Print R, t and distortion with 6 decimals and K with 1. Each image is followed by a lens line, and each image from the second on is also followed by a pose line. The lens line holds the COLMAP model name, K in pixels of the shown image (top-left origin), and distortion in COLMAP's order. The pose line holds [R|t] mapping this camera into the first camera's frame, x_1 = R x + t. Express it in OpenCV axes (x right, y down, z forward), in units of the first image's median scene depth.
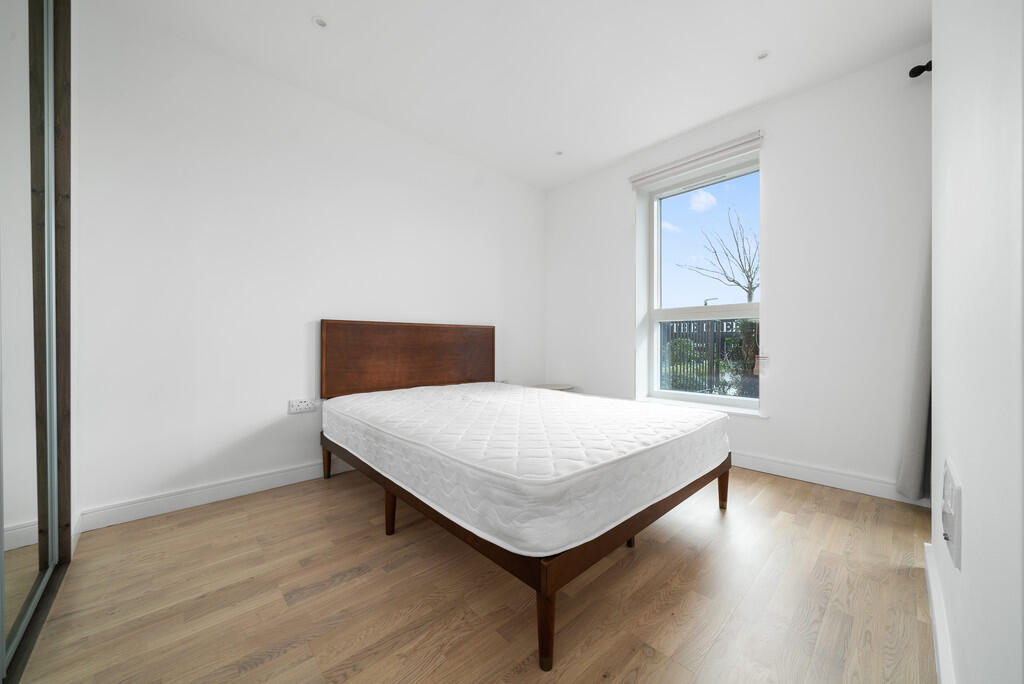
lens RADIAL K [[380.9, 0, 516.7], [0, 380.9, 340.2], [0, 0, 1]] dist [-0.001355, -0.000083]
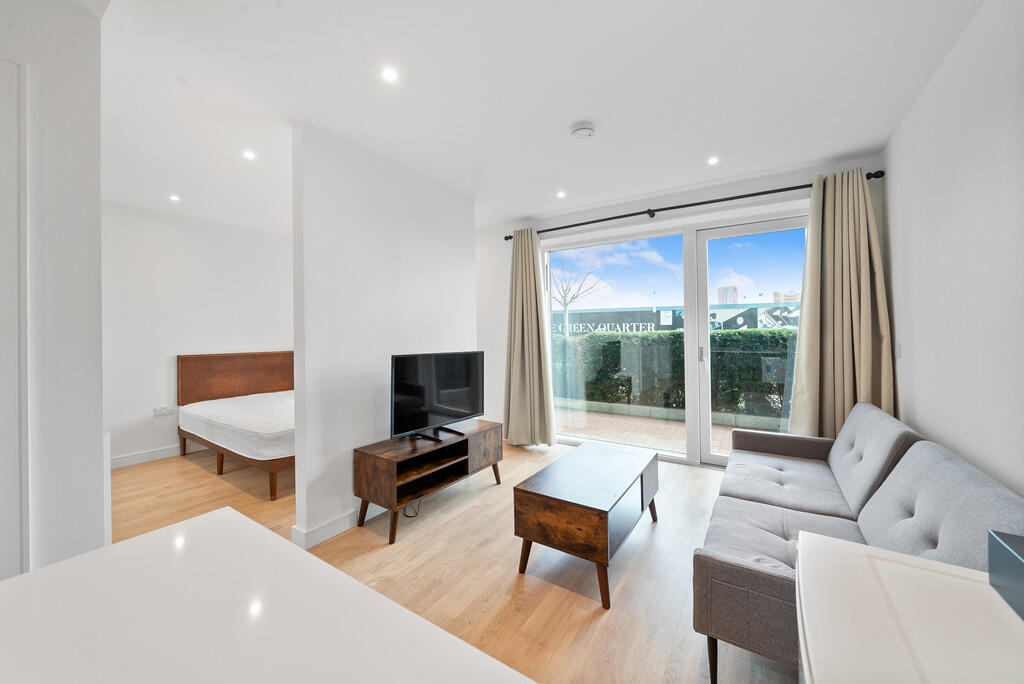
lens RADIAL K [[380.9, 0, 509.7], [0, 380.9, 337.2], [0, 0, 1]] dist [-0.001355, -0.000083]
pose [[0.972801, -0.005708, 0.231574, 0.462868], [0.002434, 0.999893, 0.014422, -0.149078], [-0.231632, -0.013467, 0.972710, -0.853940]]
